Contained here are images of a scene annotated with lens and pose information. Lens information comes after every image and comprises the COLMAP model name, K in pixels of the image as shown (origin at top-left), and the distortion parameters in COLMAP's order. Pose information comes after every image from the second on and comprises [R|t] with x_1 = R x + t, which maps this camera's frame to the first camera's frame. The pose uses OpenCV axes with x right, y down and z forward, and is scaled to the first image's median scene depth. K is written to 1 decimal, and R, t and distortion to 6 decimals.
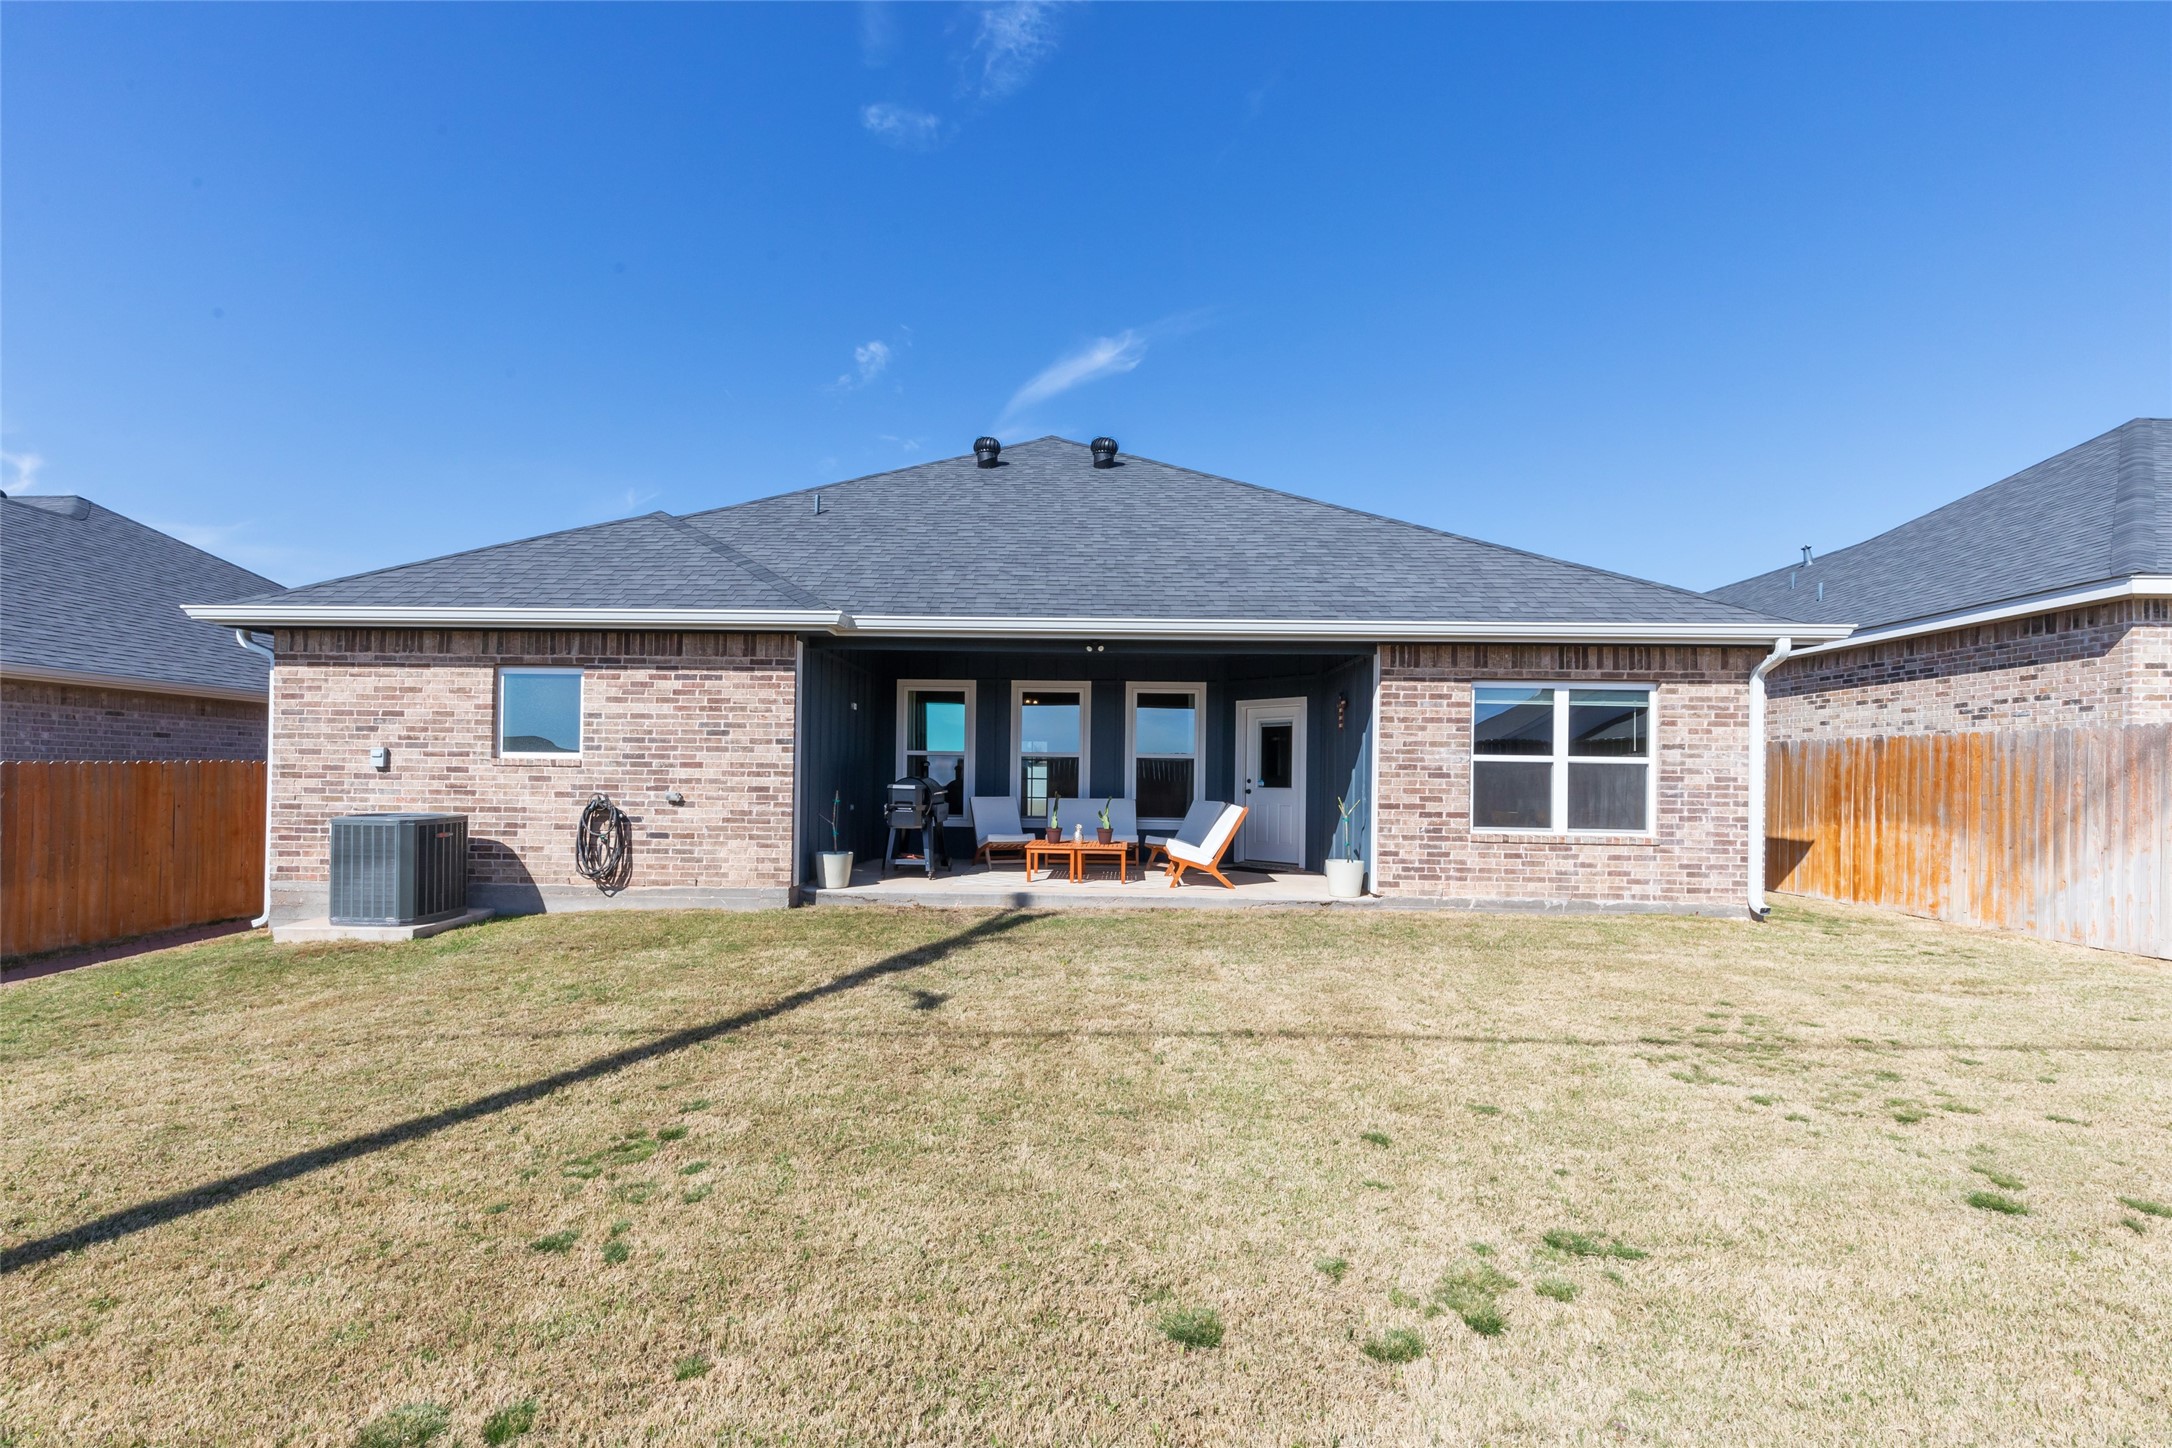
lens RADIAL K [[1004.1, 0, 1067.3], [0, 1004.1, 772.1], [0, 0, 1]] dist [0.003191, 0.000076]
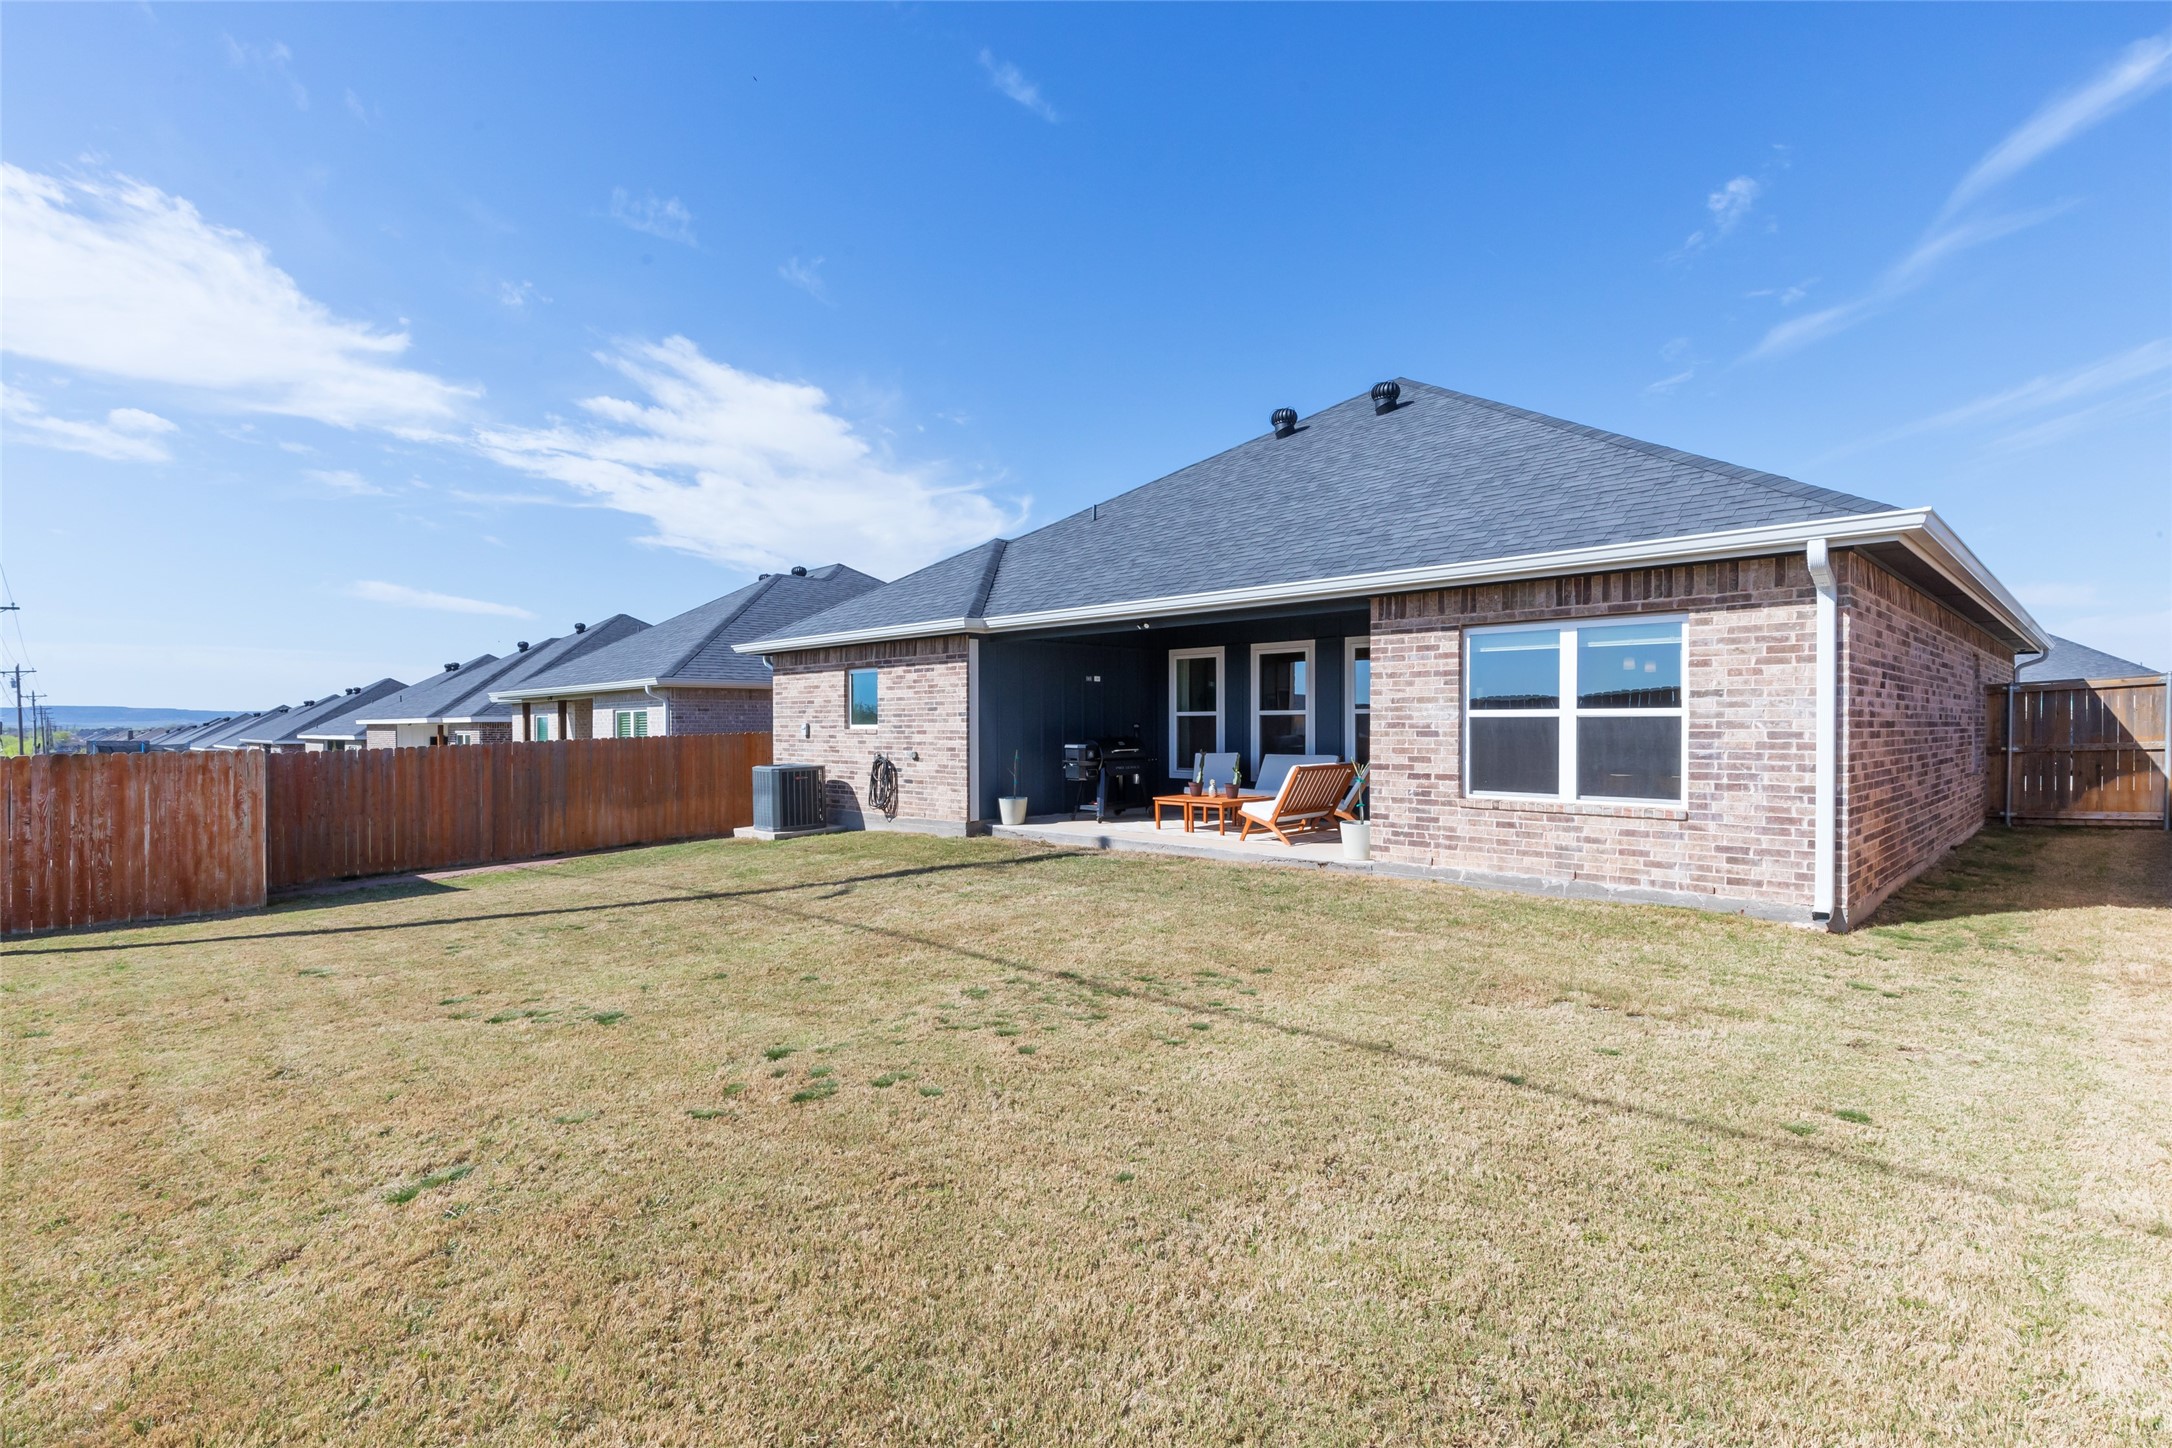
lens RADIAL K [[1073.3, 0, 1086.9], [0, 1073.3, 723.1], [0, 0, 1]] dist [0.005856, -0.000196]
pose [[0.714626, -0.017104, -0.699298, 0.840064], [0.023499, 0.999724, -0.000438, -0.013263], [0.699112, -0.016120, 0.714831, 0.076423]]
